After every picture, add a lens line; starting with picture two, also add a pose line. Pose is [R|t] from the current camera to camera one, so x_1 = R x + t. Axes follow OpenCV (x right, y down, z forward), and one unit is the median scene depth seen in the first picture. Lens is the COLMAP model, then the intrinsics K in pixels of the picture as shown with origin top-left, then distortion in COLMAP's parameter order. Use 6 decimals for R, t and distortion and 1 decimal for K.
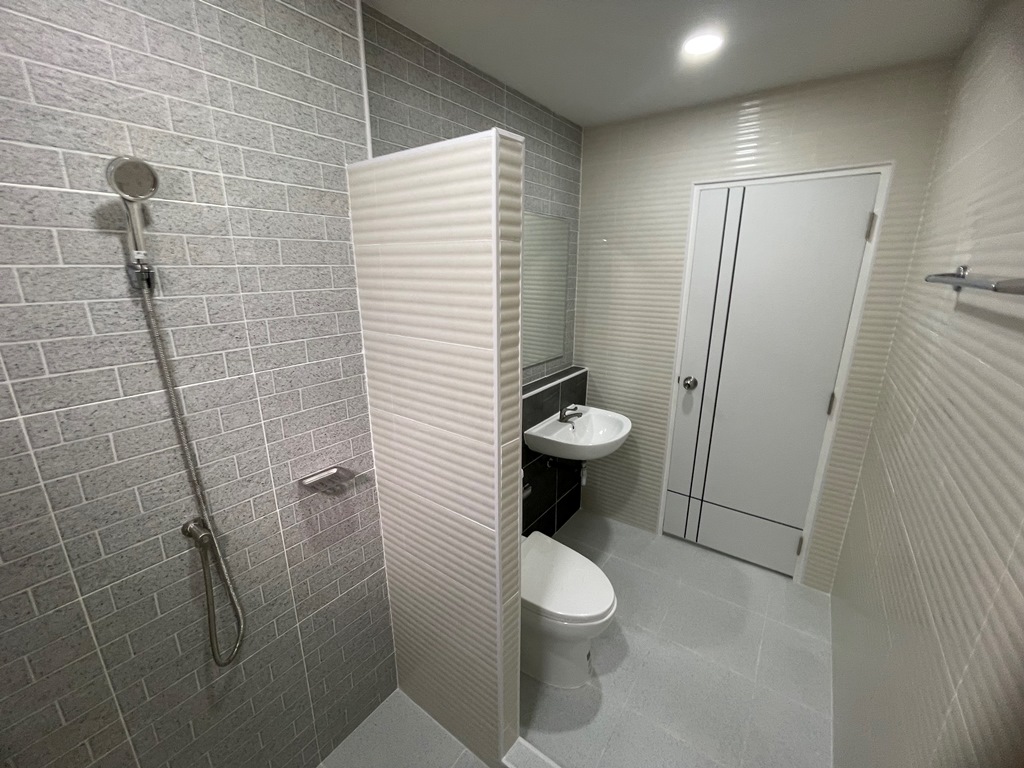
lens RADIAL K [[414.1, 0, 507.8], [0, 414.1, 383.6], [0, 0, 1]] dist [-0.003545, -0.000629]
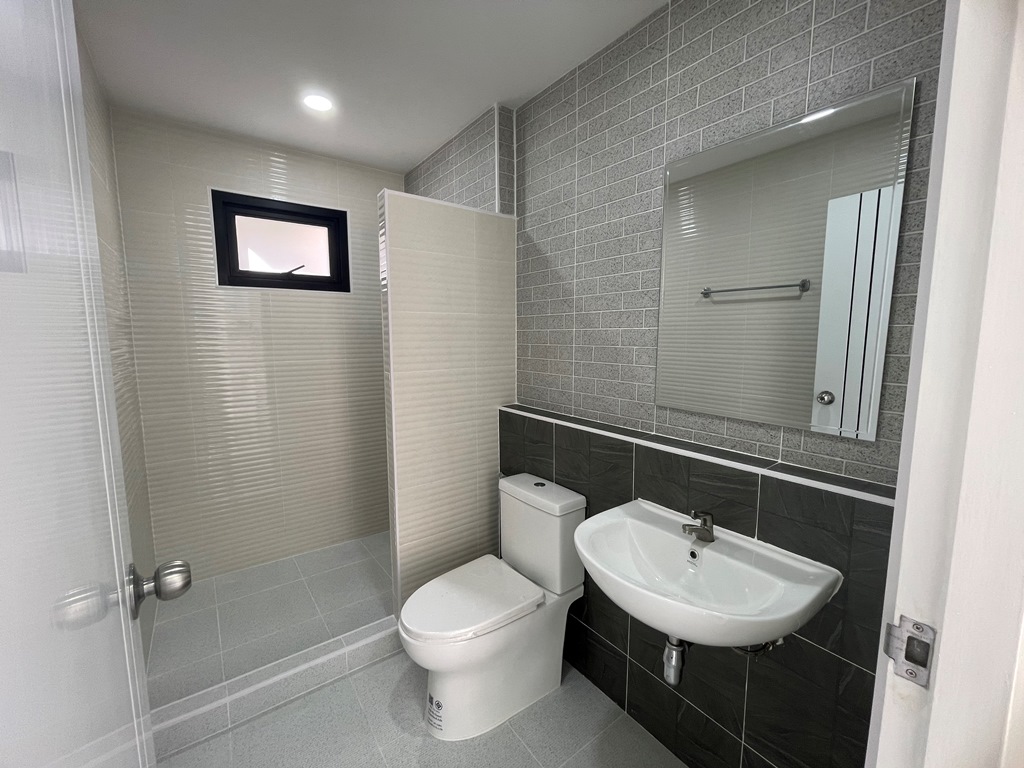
lens RADIAL K [[414.1, 0, 515.6], [0, 414.1, 382.4], [0, 0, 1]] dist [-0.003545, -0.000629]
pose [[-0.282855, 0.106389, -0.953244, 0.636930], [-0.263636, 0.946928, 0.183913, -0.112442], [0.922220, 0.303330, -0.239796, 0.855846]]
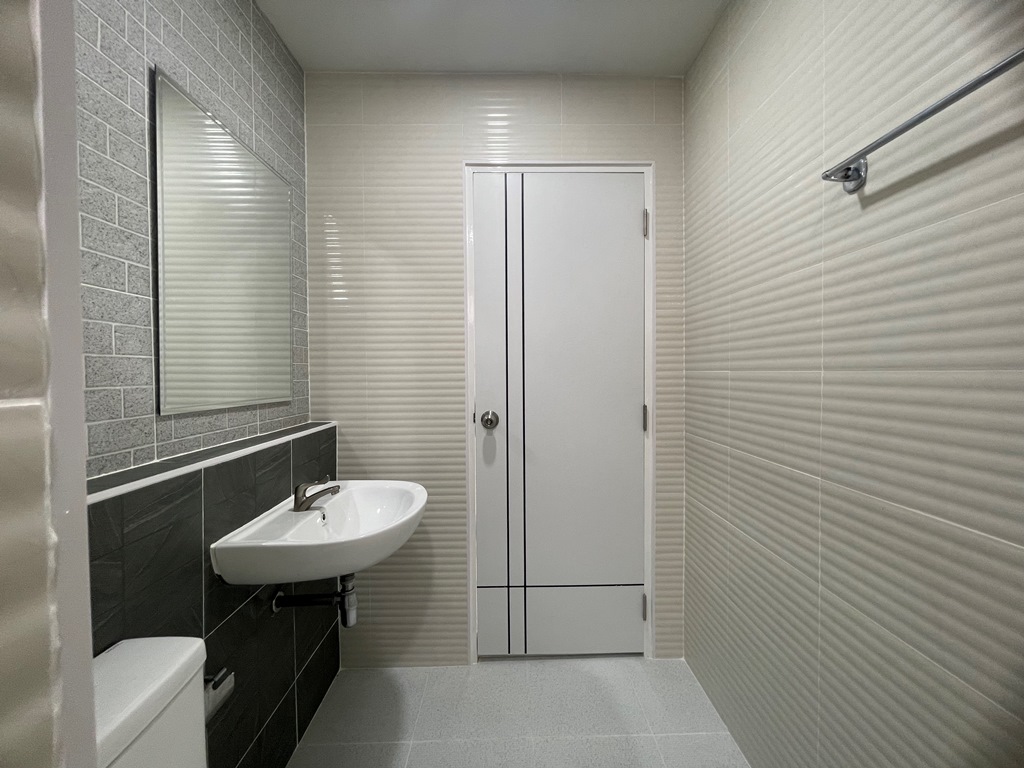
lens RADIAL K [[414.1, 0, 509.4], [0, 414.1, 381.5], [0, 0, 1]] dist [-0.003545, -0.000629]
pose [[0.798664, -0.017521, 0.601523, 0.029946], [0.167040, 0.966750, -0.193626, 0.079767], [-0.578130, 0.255121, 0.775035, 0.393950]]
